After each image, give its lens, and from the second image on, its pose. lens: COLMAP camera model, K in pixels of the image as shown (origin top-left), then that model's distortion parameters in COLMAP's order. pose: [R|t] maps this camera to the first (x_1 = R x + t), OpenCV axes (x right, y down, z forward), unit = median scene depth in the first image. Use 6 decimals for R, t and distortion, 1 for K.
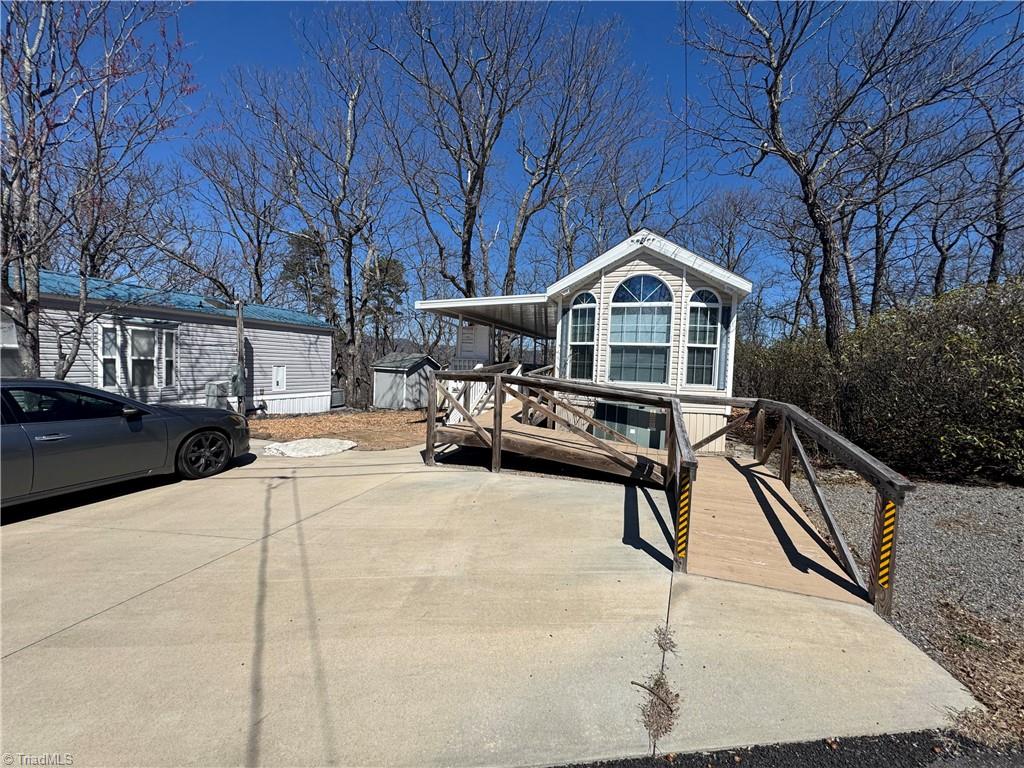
lens RADIAL K [[408.7, 0, 514.7], [0, 408.7, 387.3], [0, 0, 1]] dist [-0.003200, 0.000156]
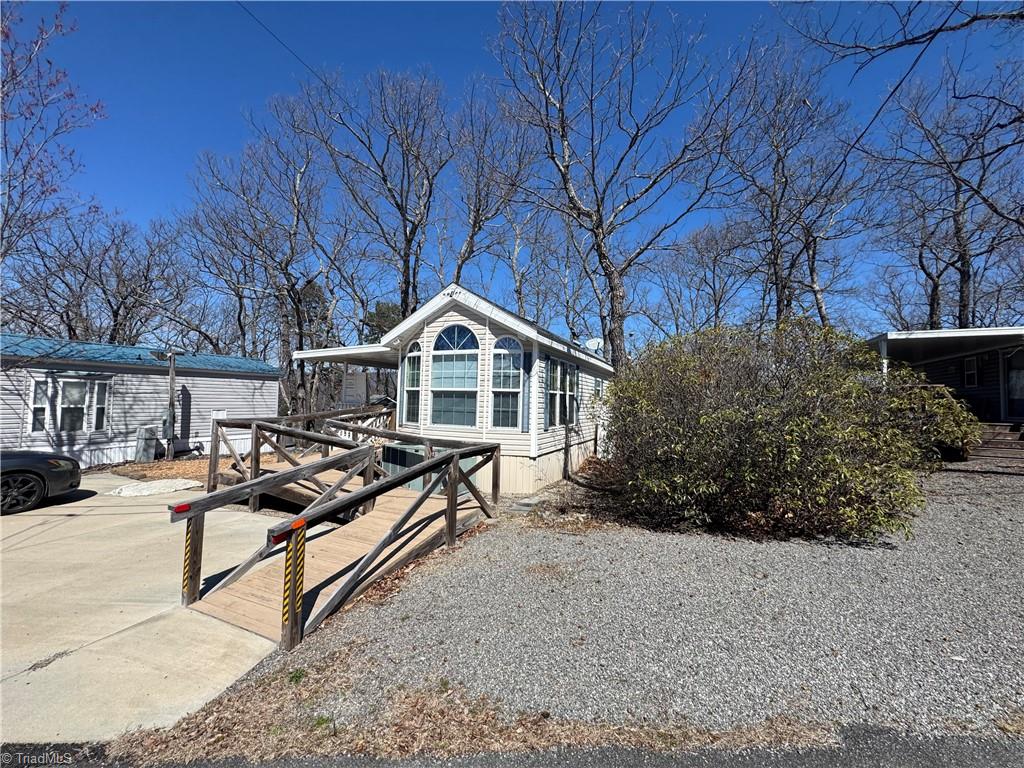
lens RADIAL K [[408.7, 0, 513.5], [0, 408.7, 386.6], [0, 0, 1]] dist [-0.003200, 0.000156]
pose [[0.996166, -0.017432, -0.085728, 0.519013], [0.009679, 0.995891, -0.090041, -0.014605], [0.086945, 0.088866, 0.992242, -0.033813]]
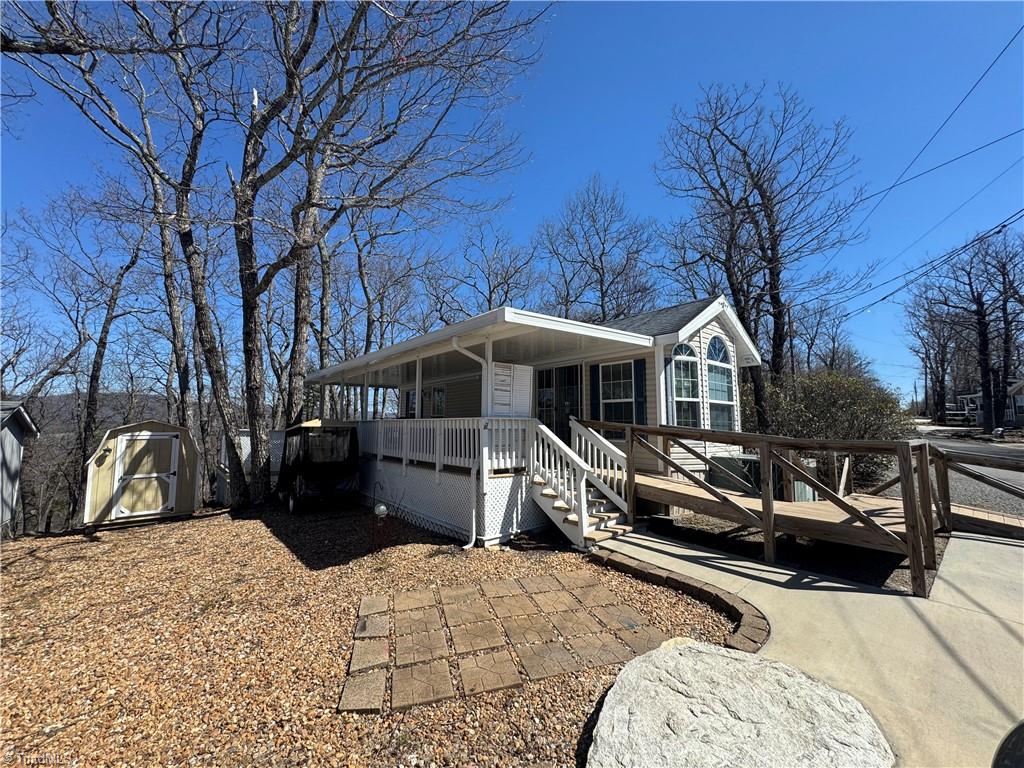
lens RADIAL K [[408.7, 0, 513.1], [0, 408.7, 384.9], [0, 0, 1]] dist [-0.003200, 0.000156]
pose [[0.469260, 0.043886, 0.881969, -0.801837], [0.054314, 0.995439, -0.078431, -0.090471], [-0.881388, 0.084707, 0.464736, 0.921833]]
